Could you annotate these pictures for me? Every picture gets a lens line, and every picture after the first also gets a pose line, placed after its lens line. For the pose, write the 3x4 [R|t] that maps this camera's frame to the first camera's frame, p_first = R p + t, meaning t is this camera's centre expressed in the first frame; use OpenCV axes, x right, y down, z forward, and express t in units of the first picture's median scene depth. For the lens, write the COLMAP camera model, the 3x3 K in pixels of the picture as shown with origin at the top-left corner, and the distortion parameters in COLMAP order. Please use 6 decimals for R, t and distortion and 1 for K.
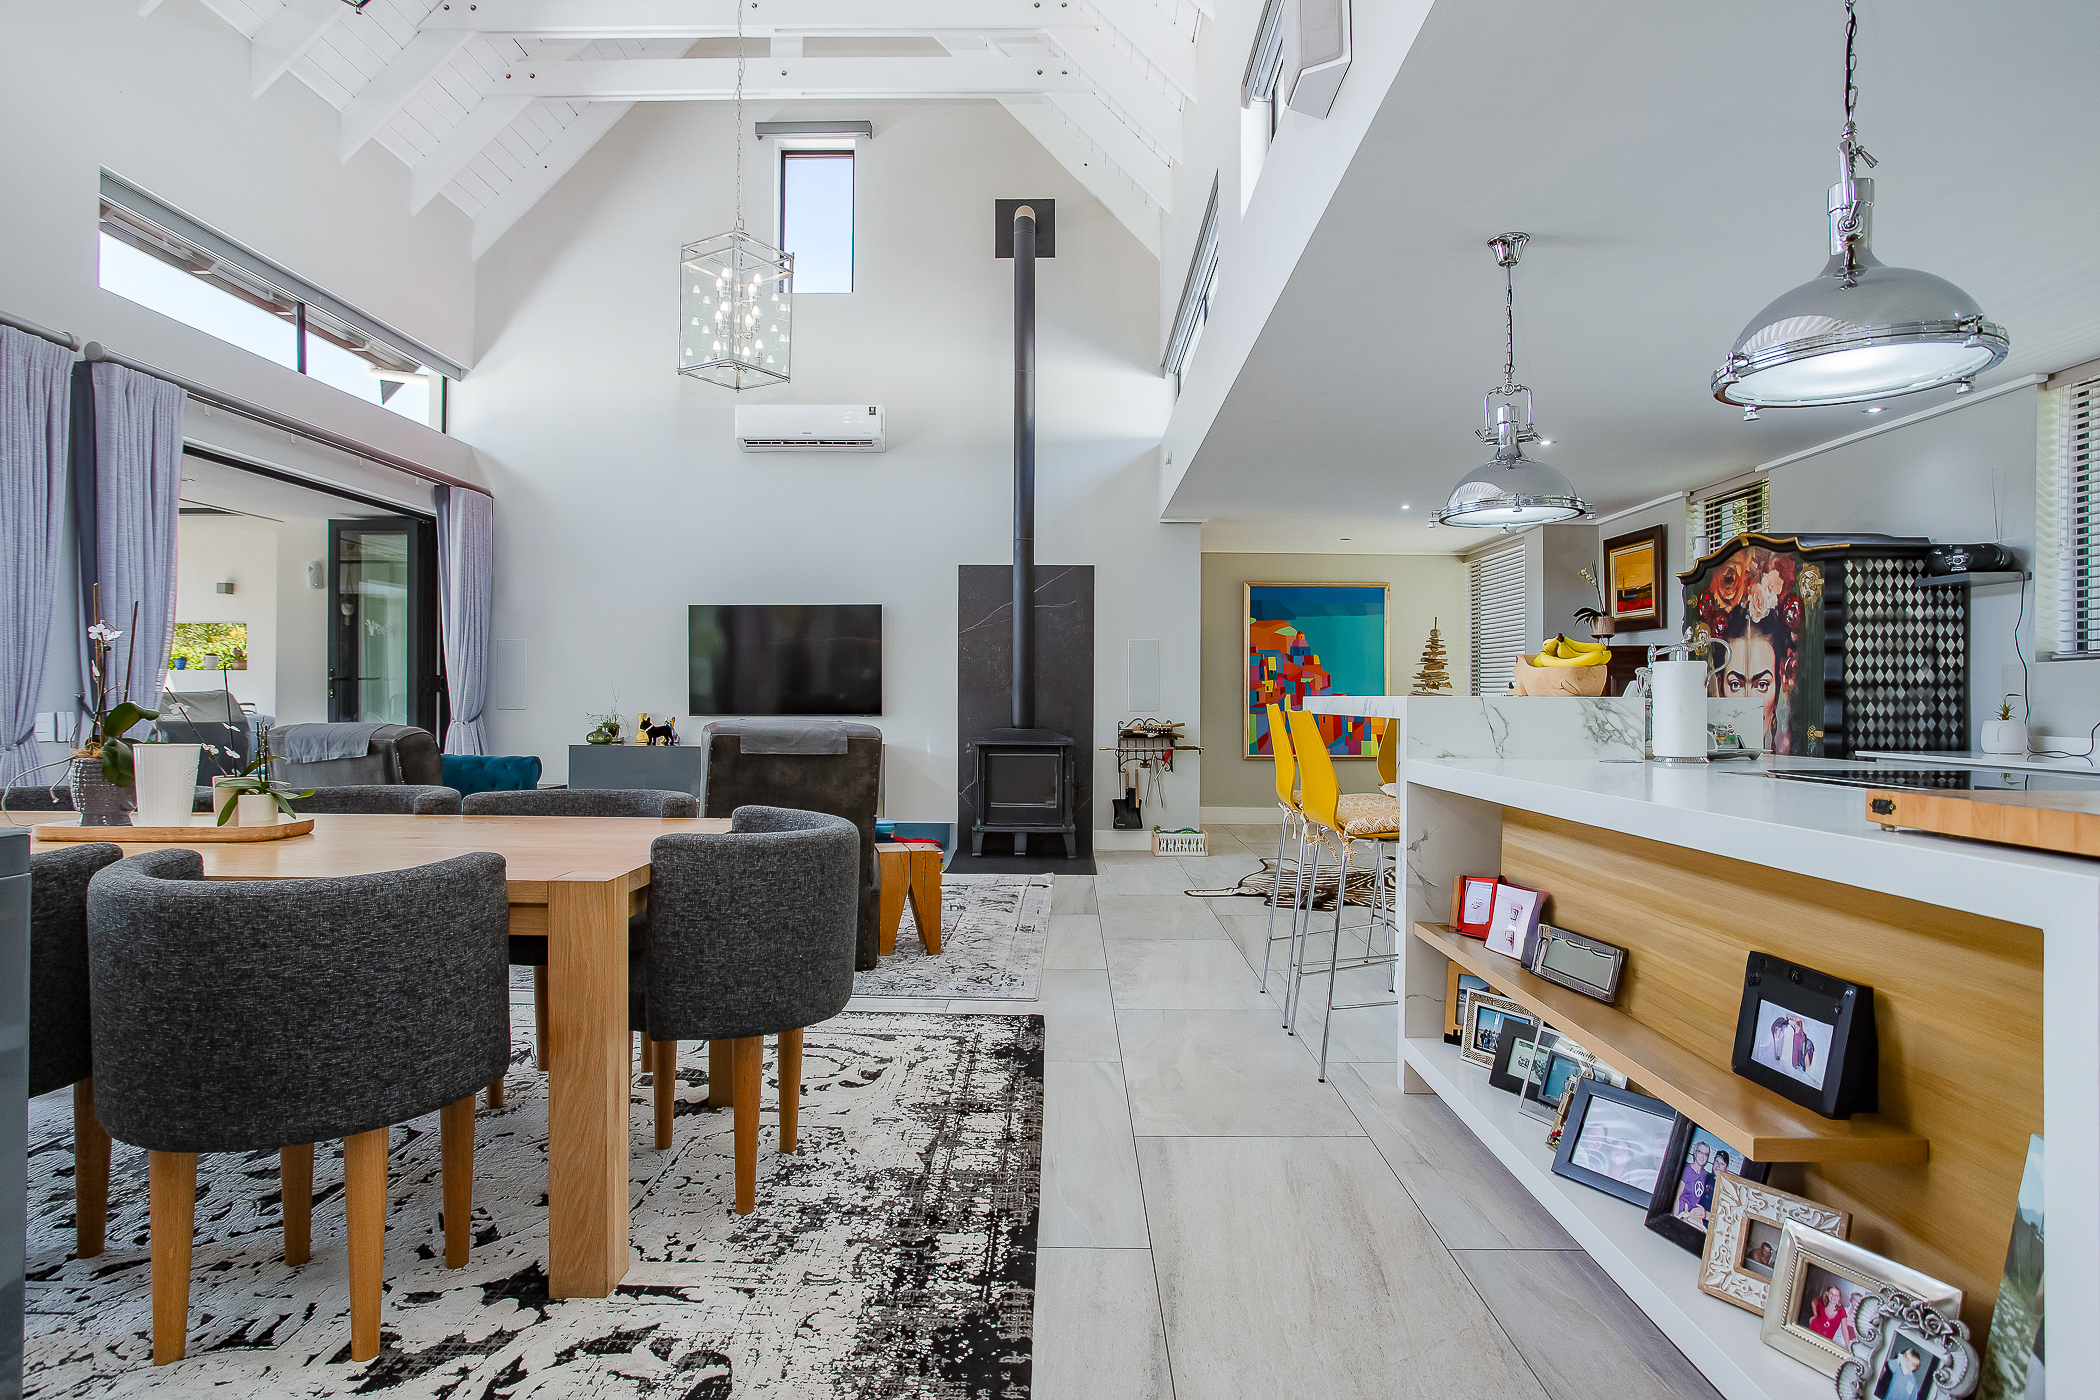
lens RADIAL K [[1139.2, 0, 1068.1], [0, 1139.2, 694.4], [0, 0, 1]] dist [-0.016637, 0.015017]
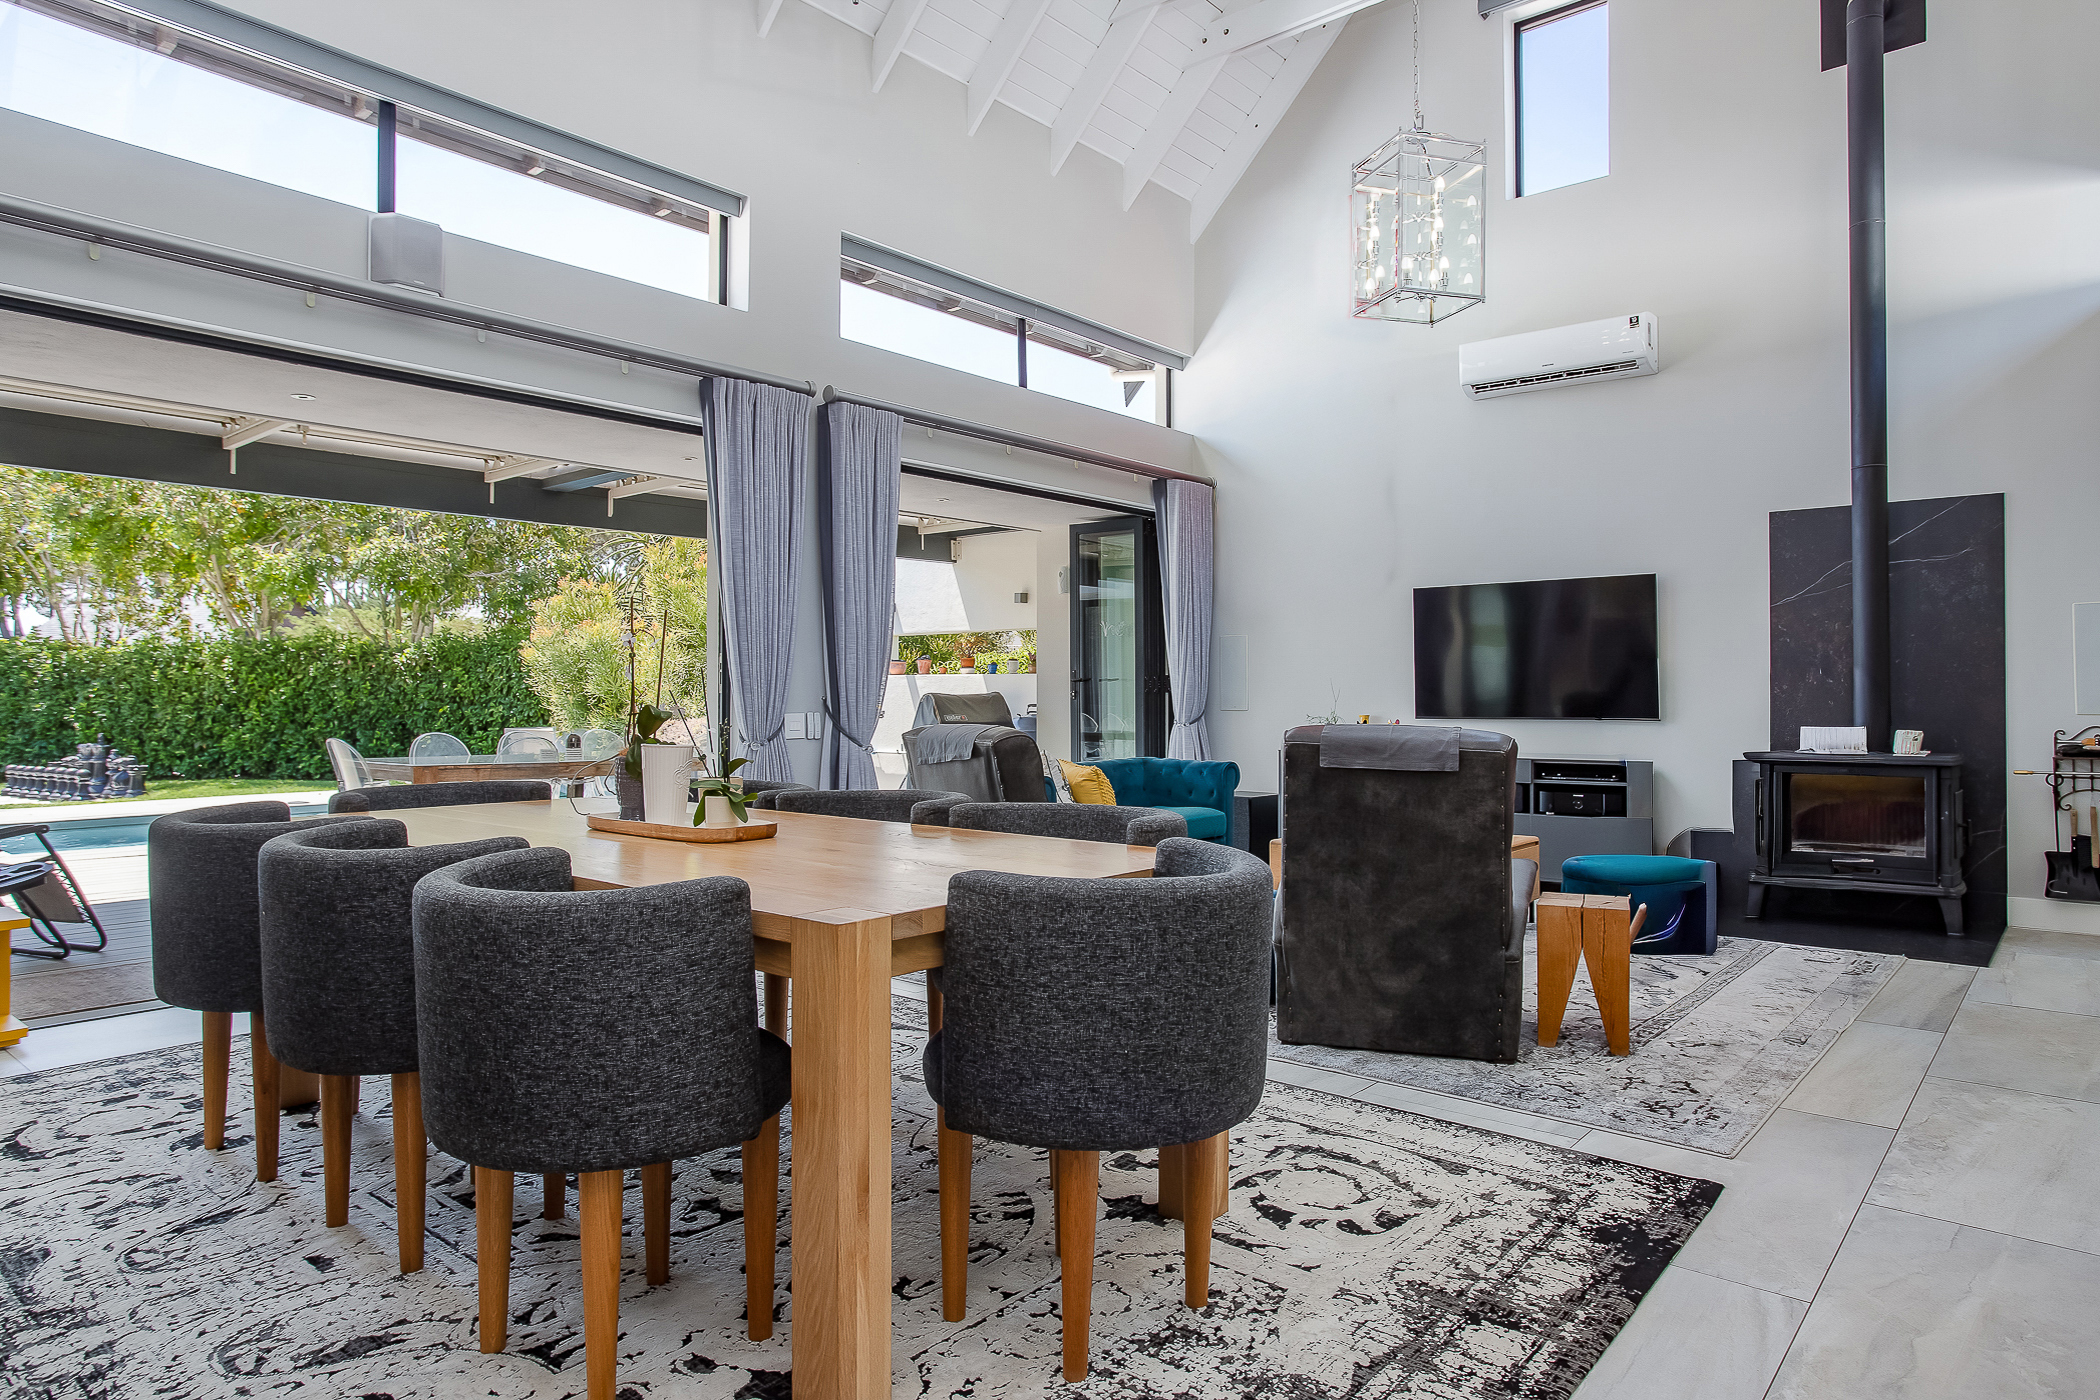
lens RADIAL K [[1278.0, 0, 1045.8], [0, 1278.0, 682.2], [0, 0, 1]] dist [-0.026817, 0.024562]
pose [[0.769672, -0.011937, -0.638328, 0.109392], [0.006227, 0.999918, -0.011190, 0.001177], [0.638410, 0.004638, 0.769683, 0.148793]]
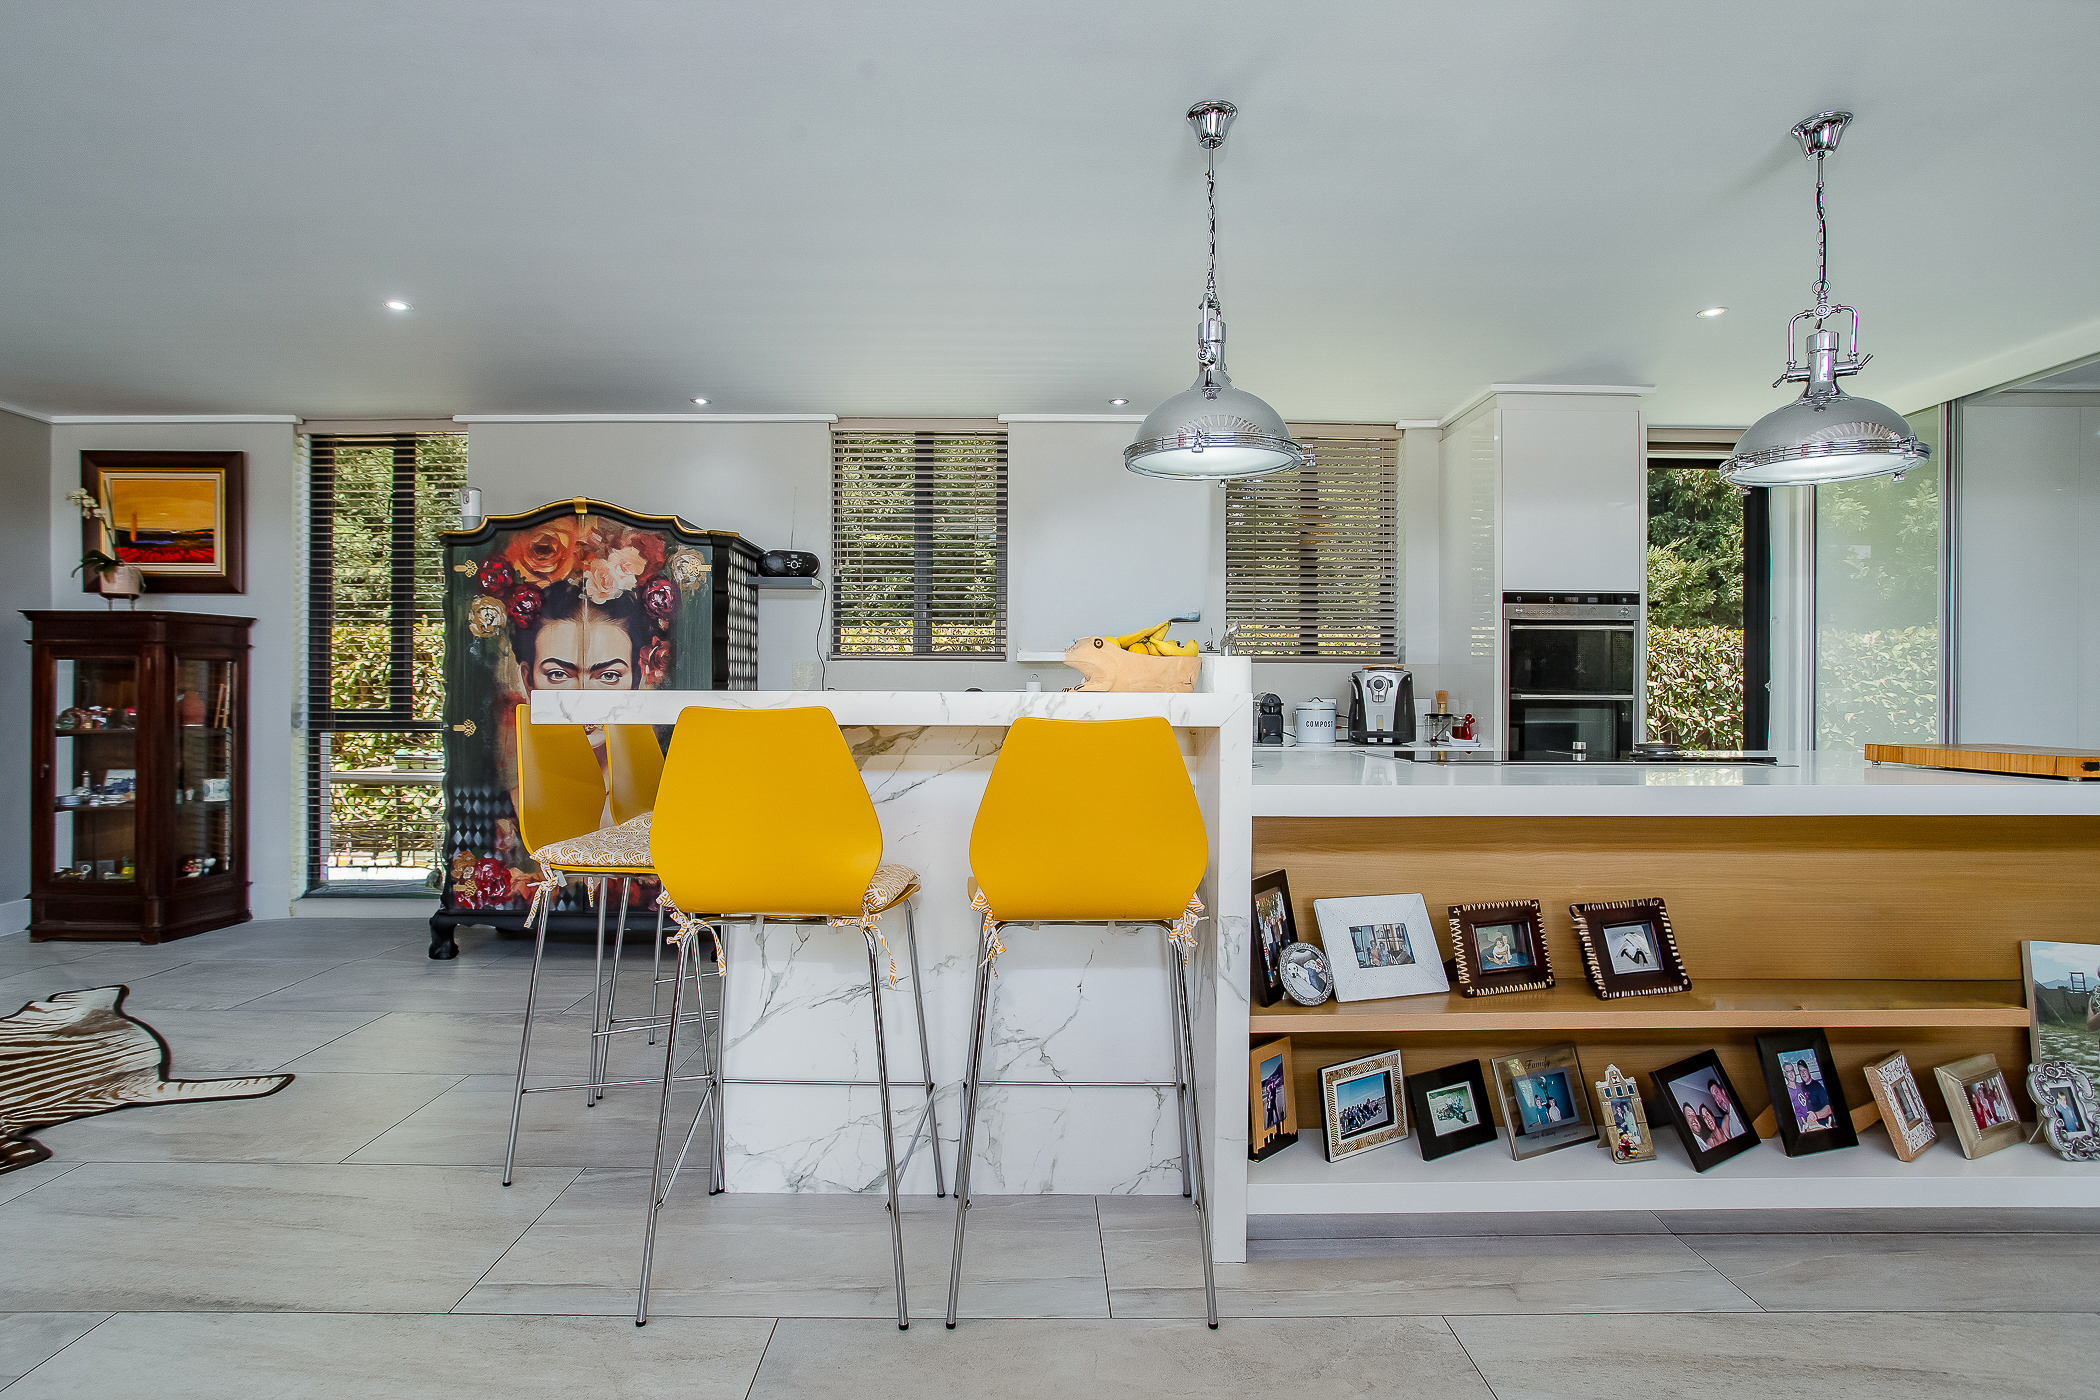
lens RADIAL K [[1052.0, 0, 1035.9], [0, 1052.0, 705.1], [0, 0, 1]] dist [-0.039124, 0.014618]
pose [[0.000058, -0.012107, 0.999927, -0.218116], [-0.007845, 0.999896, 0.012107, 0.002309], [-0.999969, -0.007845, -0.000037, 0.733916]]
